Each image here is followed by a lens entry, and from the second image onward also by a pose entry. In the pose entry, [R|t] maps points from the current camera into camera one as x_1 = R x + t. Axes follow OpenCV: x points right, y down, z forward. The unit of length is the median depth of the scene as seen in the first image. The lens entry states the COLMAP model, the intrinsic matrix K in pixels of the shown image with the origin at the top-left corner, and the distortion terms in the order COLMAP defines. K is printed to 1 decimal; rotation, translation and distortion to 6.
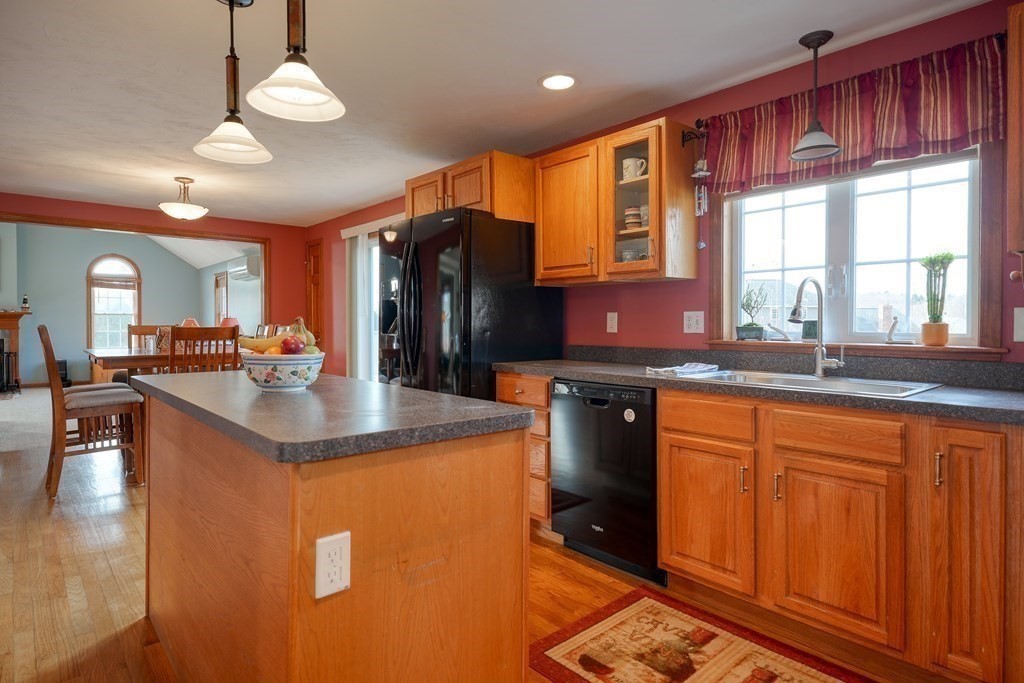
lens RADIAL K [[568.2, 0, 515.0], [0, 568.2, 327.0], [0, 0, 1]] dist [0.012160, -0.001228]
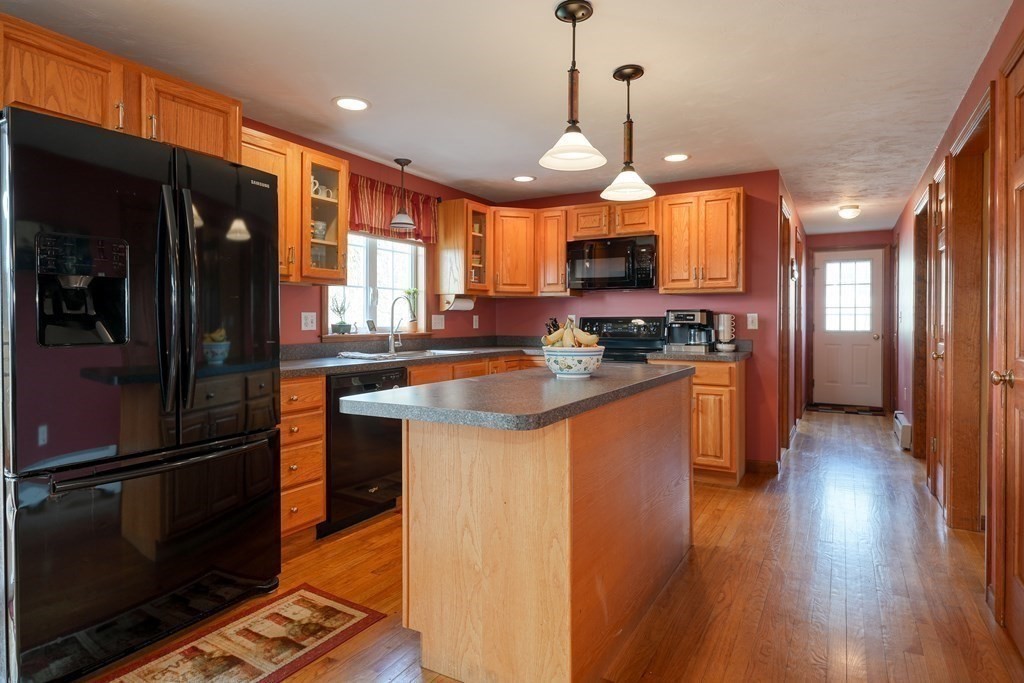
lens RADIAL K [[568.2, 0, 515.0], [0, 568.2, 327.0], [0, 0, 1]] dist [0.012160, -0.001228]
pose [[-0.323266, -0.006361, 0.946287, -1.201802], [0.013815, 0.999839, 0.011441, -0.004777], [-0.946207, 0.016771, -0.323126, 1.198793]]
